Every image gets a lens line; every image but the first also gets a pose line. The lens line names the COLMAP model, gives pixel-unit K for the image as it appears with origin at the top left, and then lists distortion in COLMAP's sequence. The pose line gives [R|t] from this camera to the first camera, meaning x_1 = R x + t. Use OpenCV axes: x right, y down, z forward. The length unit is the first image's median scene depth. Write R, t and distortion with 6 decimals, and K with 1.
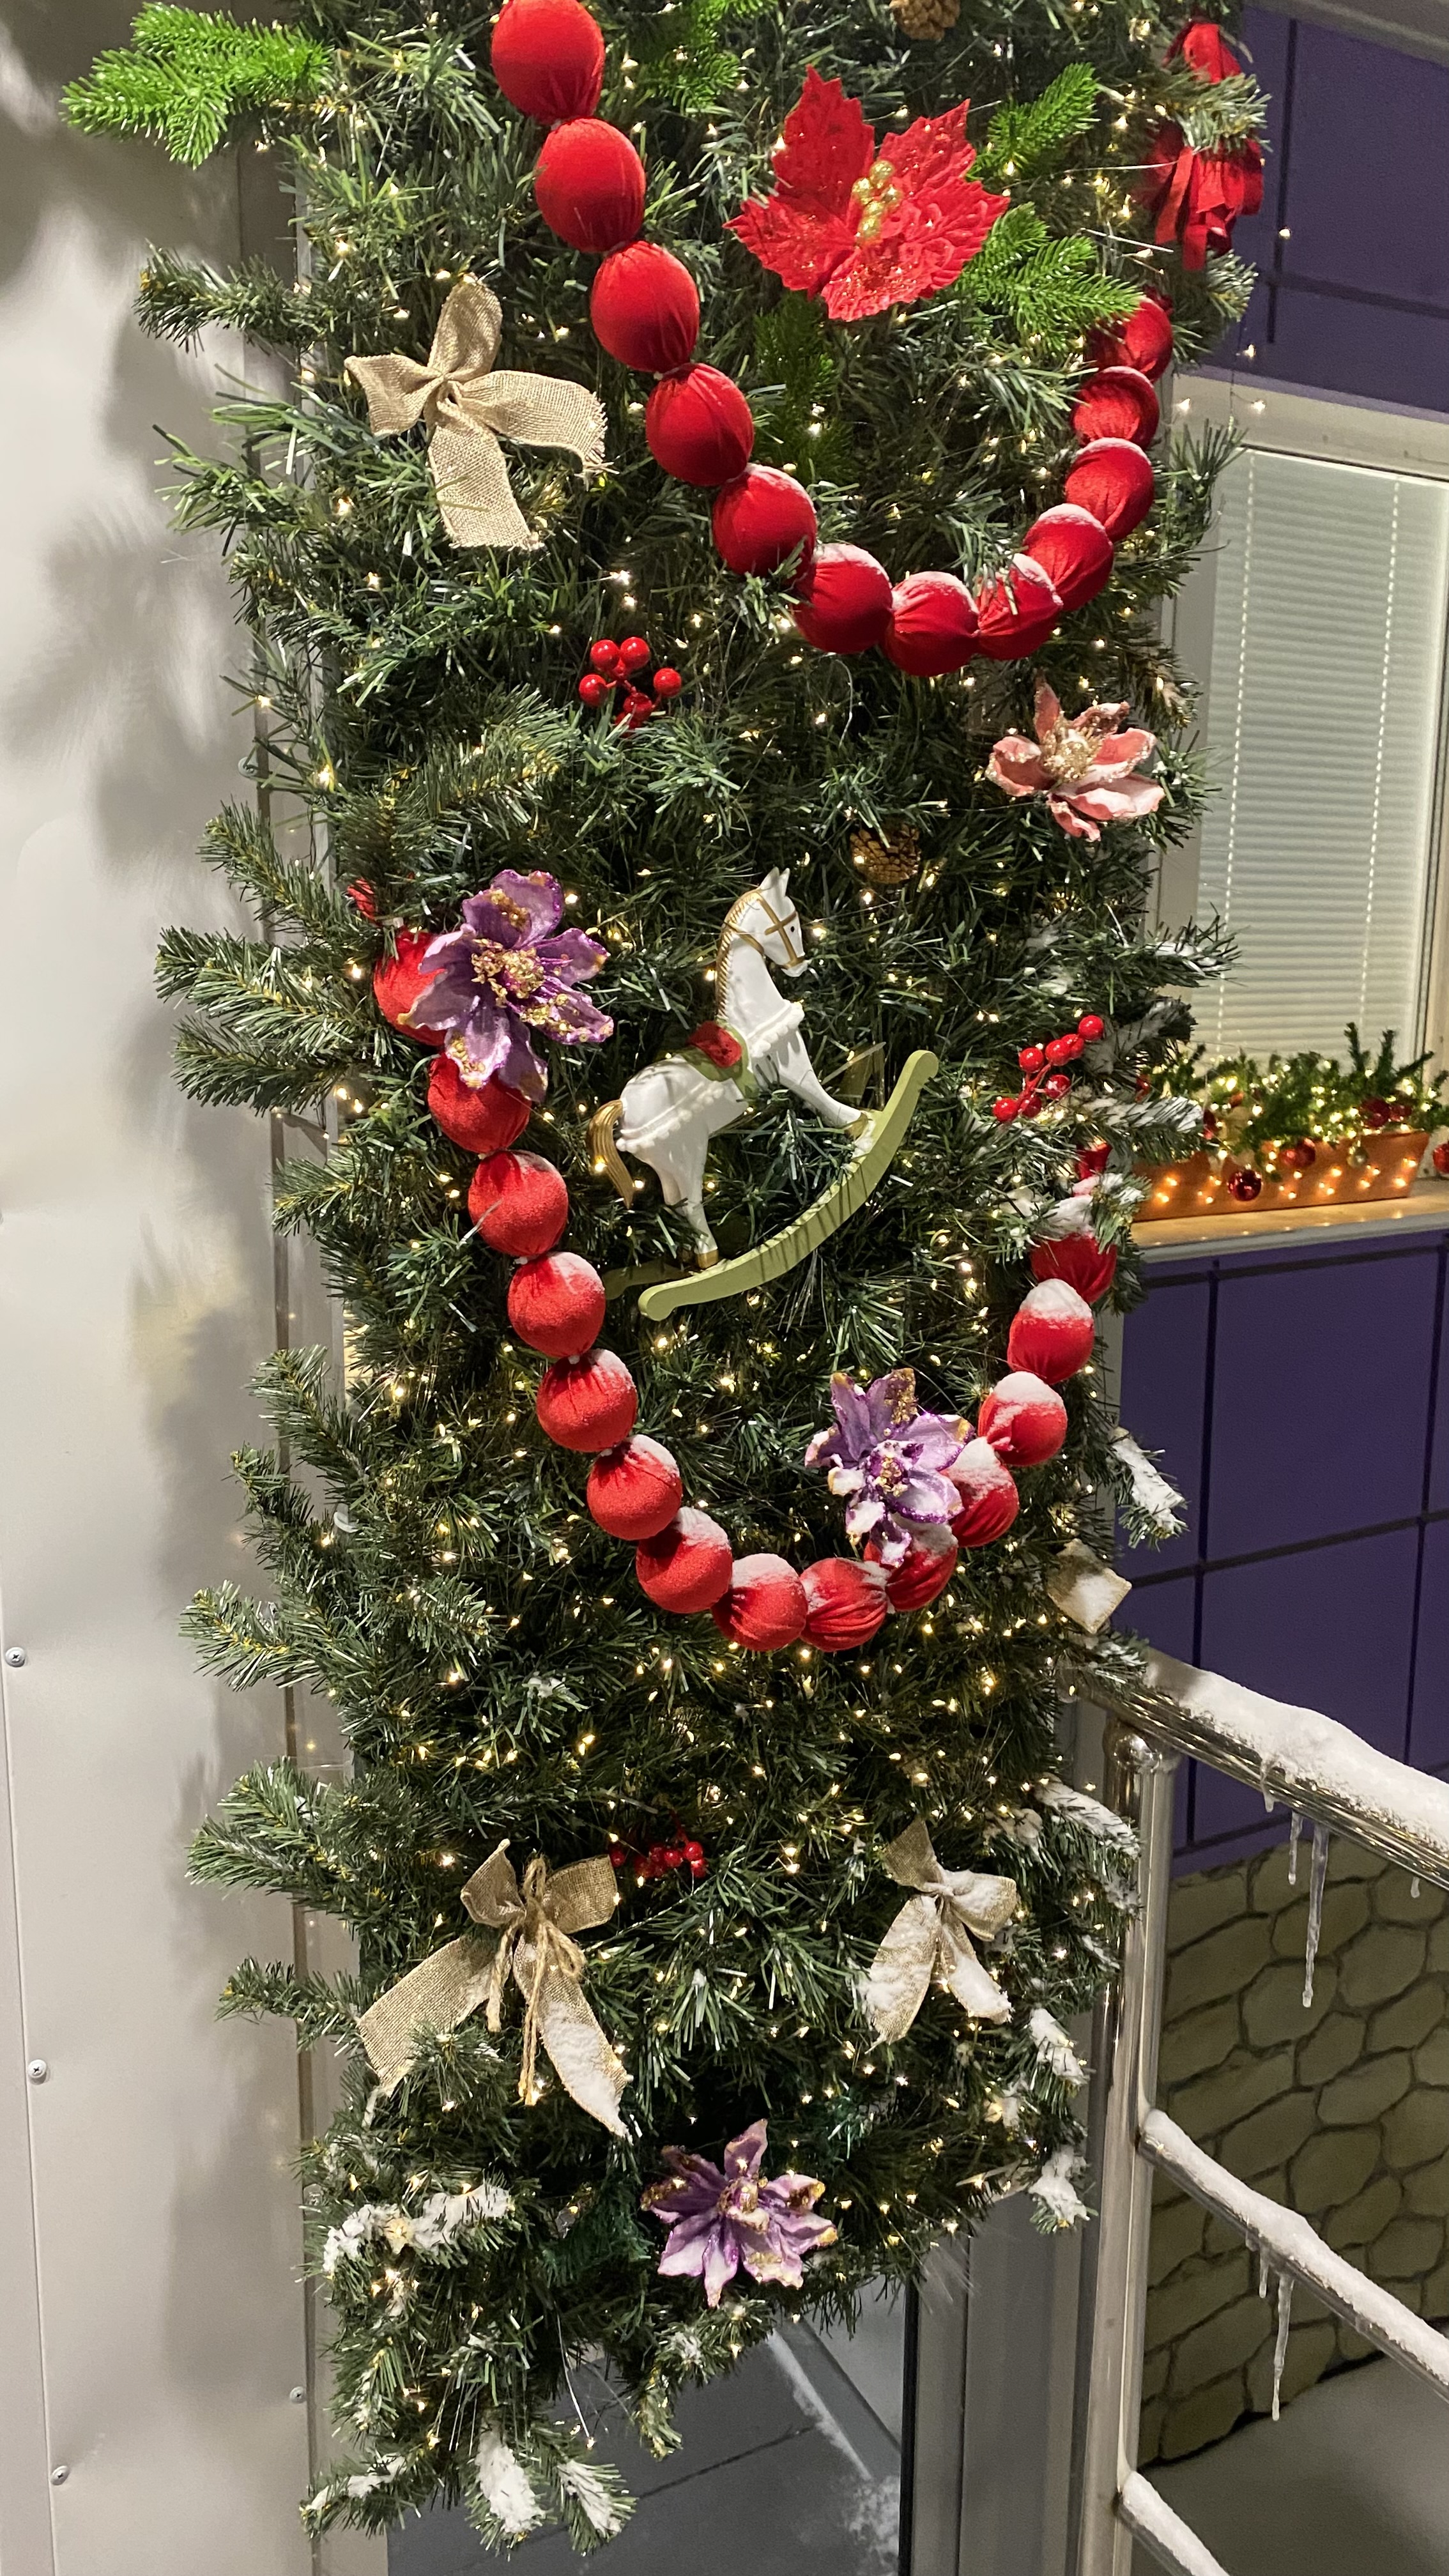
lens RADIAL K [[1969.1, 0, 724.5], [0, 1969.1, 1288.0], [0, 0, 1]] dist [0.008453, -0.001460]
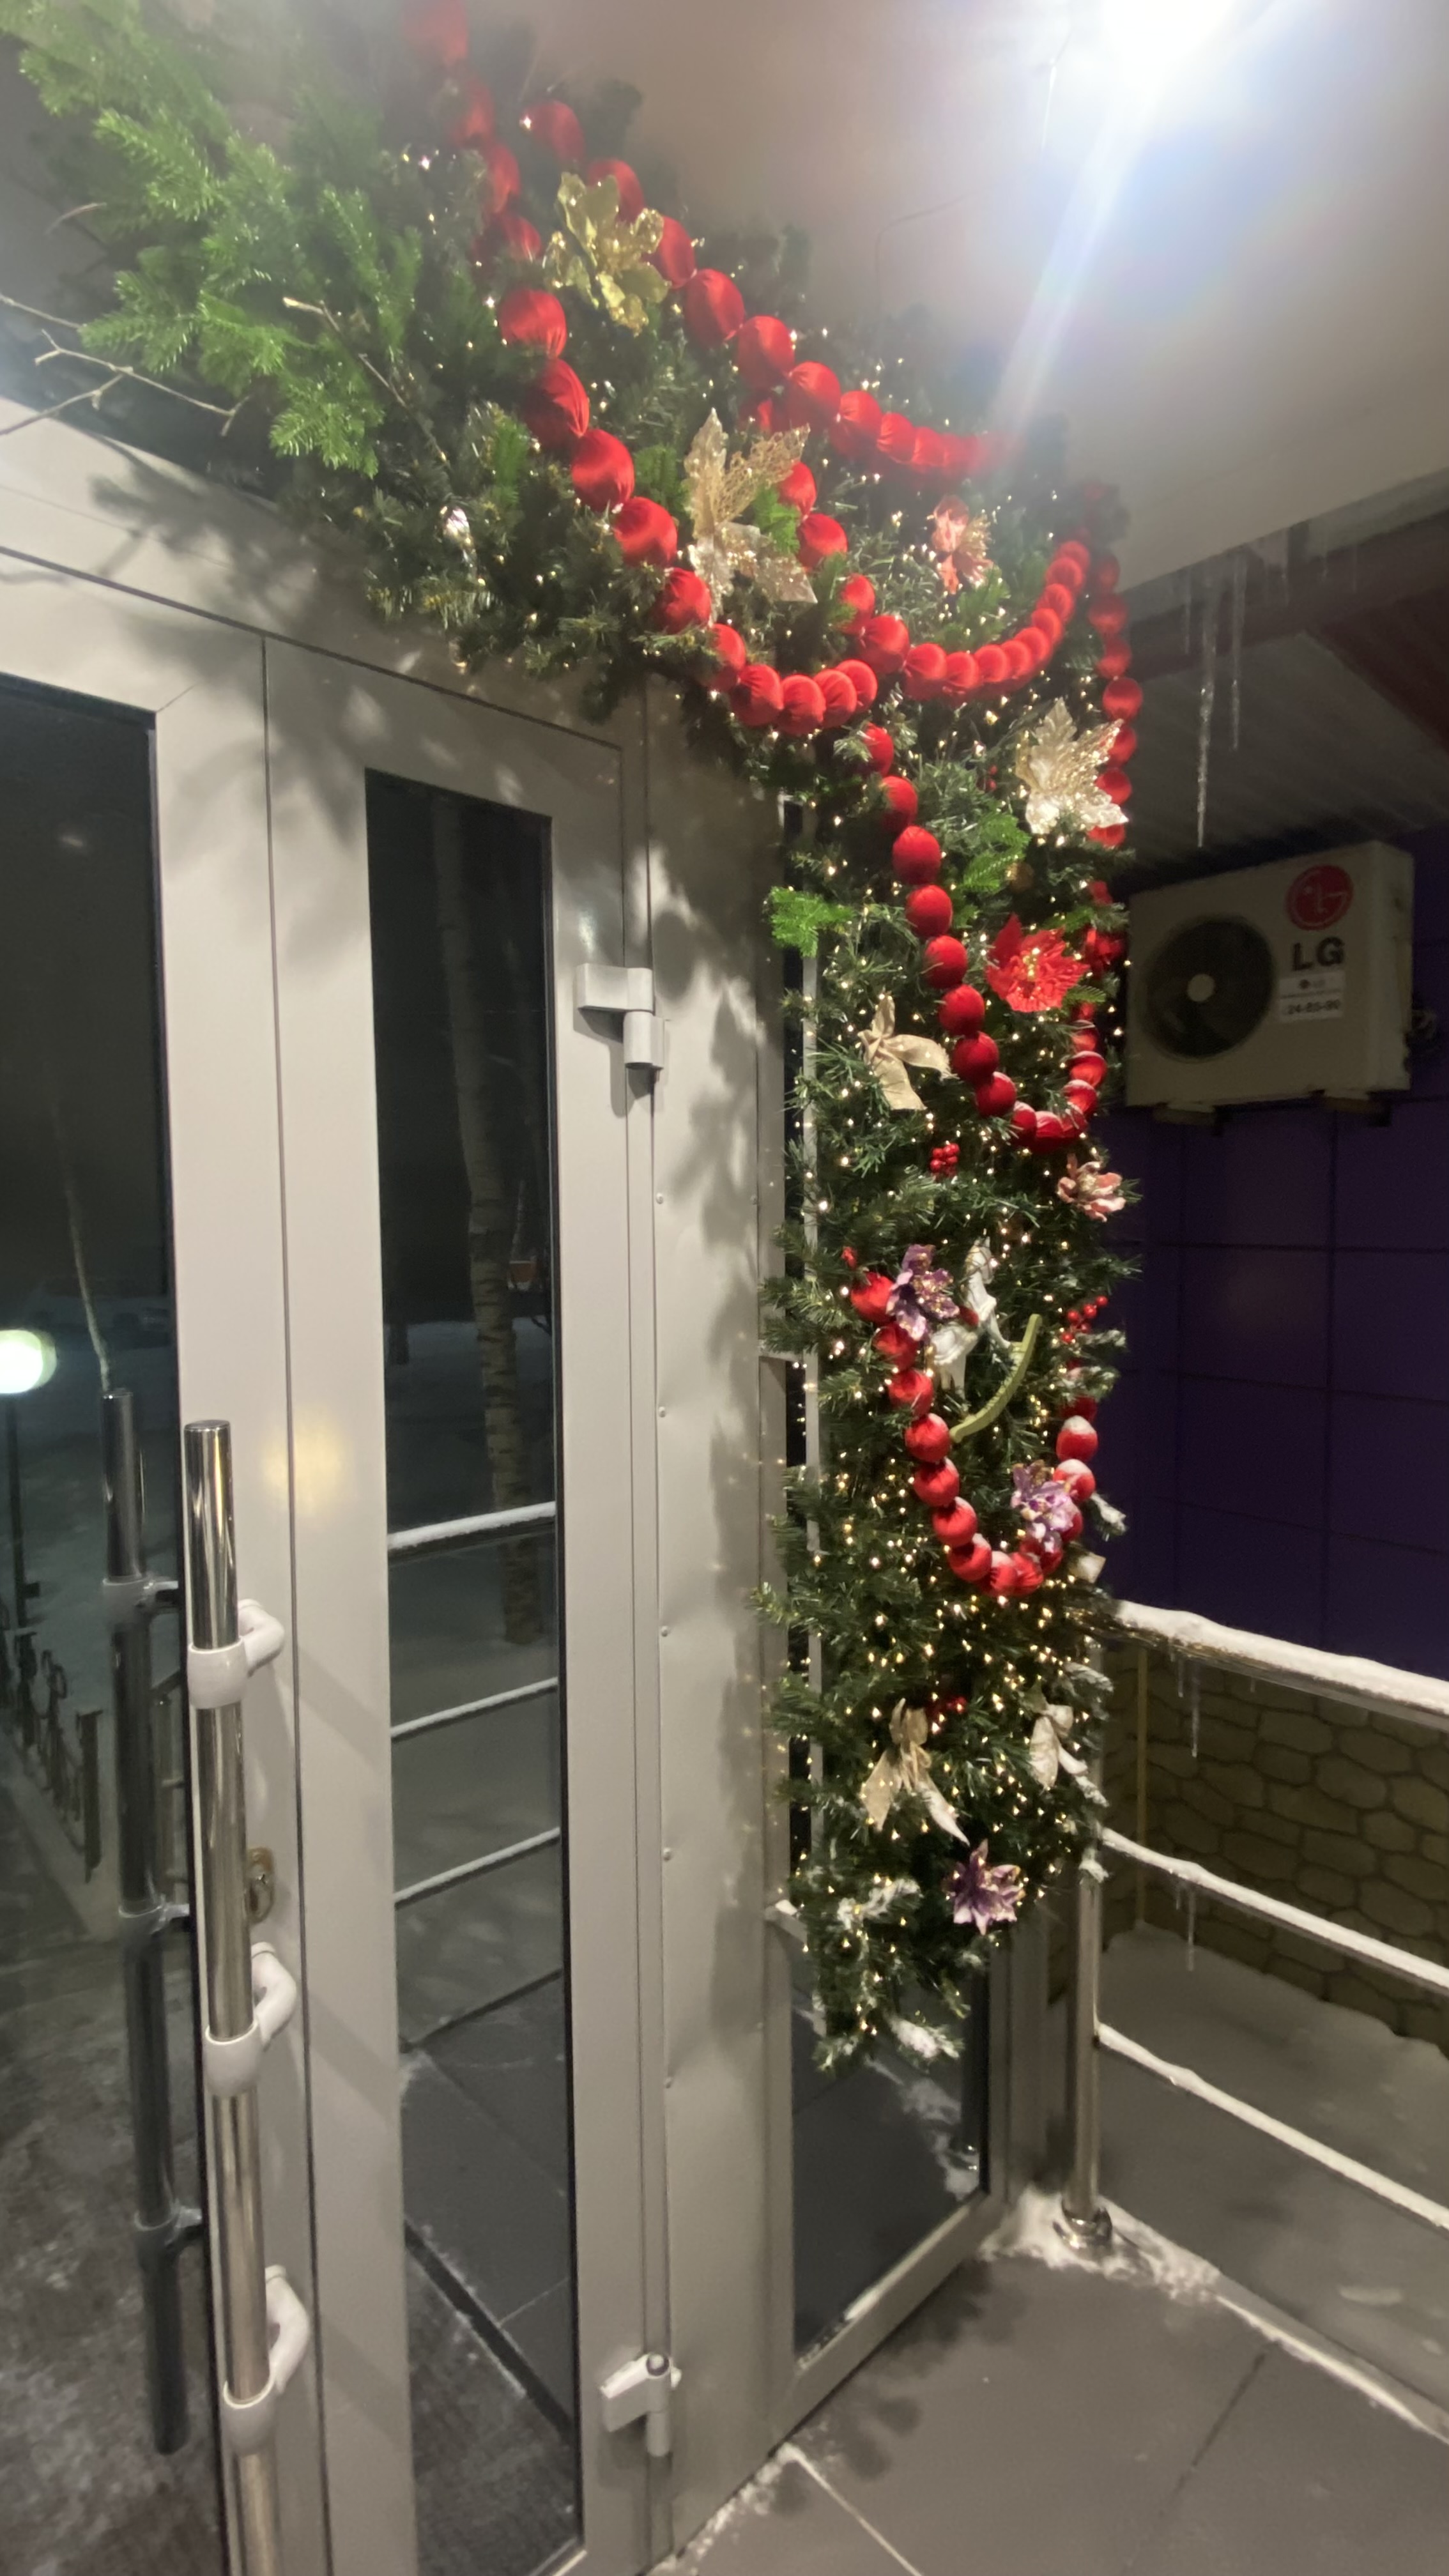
lens RADIAL K [[1181.5, 0, 724.5], [0, 1181.5, 1288.0], [0, 0, 1]] dist [0.000208, -0.000147]
pose [[0.975882, -0.040021, 0.214597, -0.537987], [0.068137, 0.989781, -0.125267, -0.007995], [-0.207391, 0.136867, 0.968636, -0.226551]]
